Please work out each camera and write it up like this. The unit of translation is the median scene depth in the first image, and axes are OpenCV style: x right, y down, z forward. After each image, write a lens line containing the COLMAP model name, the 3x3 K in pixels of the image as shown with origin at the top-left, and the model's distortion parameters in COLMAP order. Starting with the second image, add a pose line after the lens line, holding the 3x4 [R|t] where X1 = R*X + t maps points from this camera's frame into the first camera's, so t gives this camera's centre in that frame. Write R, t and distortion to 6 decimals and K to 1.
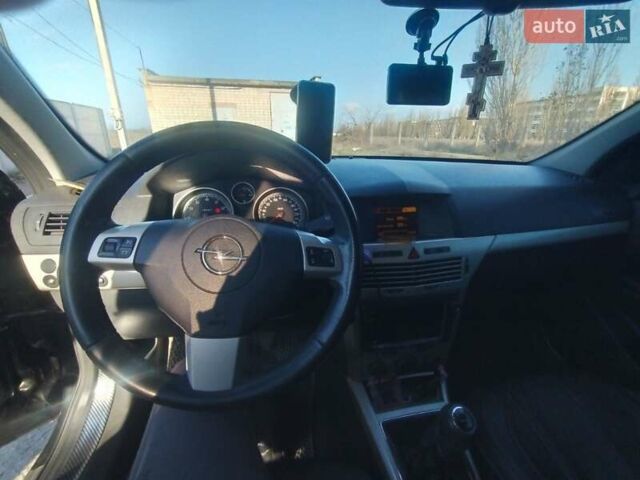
lens RADIAL K [[290.7, 0, 319.2], [0, 290.7, 240.2], [0, 0, 1]] dist [-0.002269, -0.000073]
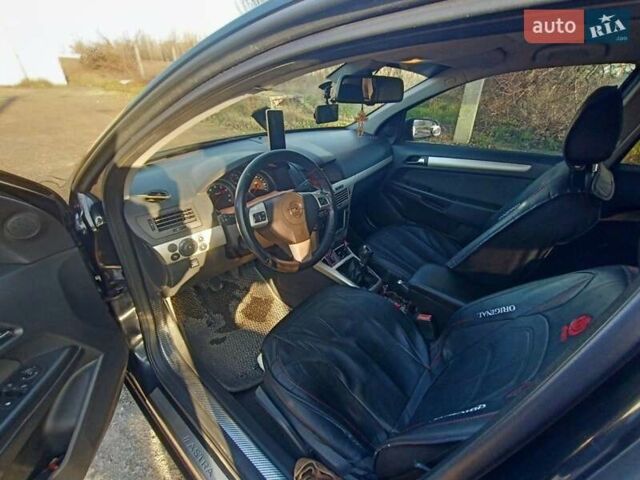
lens RADIAL K [[294.5, 0, 319.3], [0, 294.5, 240.4], [0, 0, 1]] dist [0.001649, 0.000149]
pose [[0.784549, -0.311042, 0.536411, -1.016605], [0.196743, 0.945254, 0.260359, -0.193635], [-0.588027, -0.098729, 0.802793, -0.712769]]
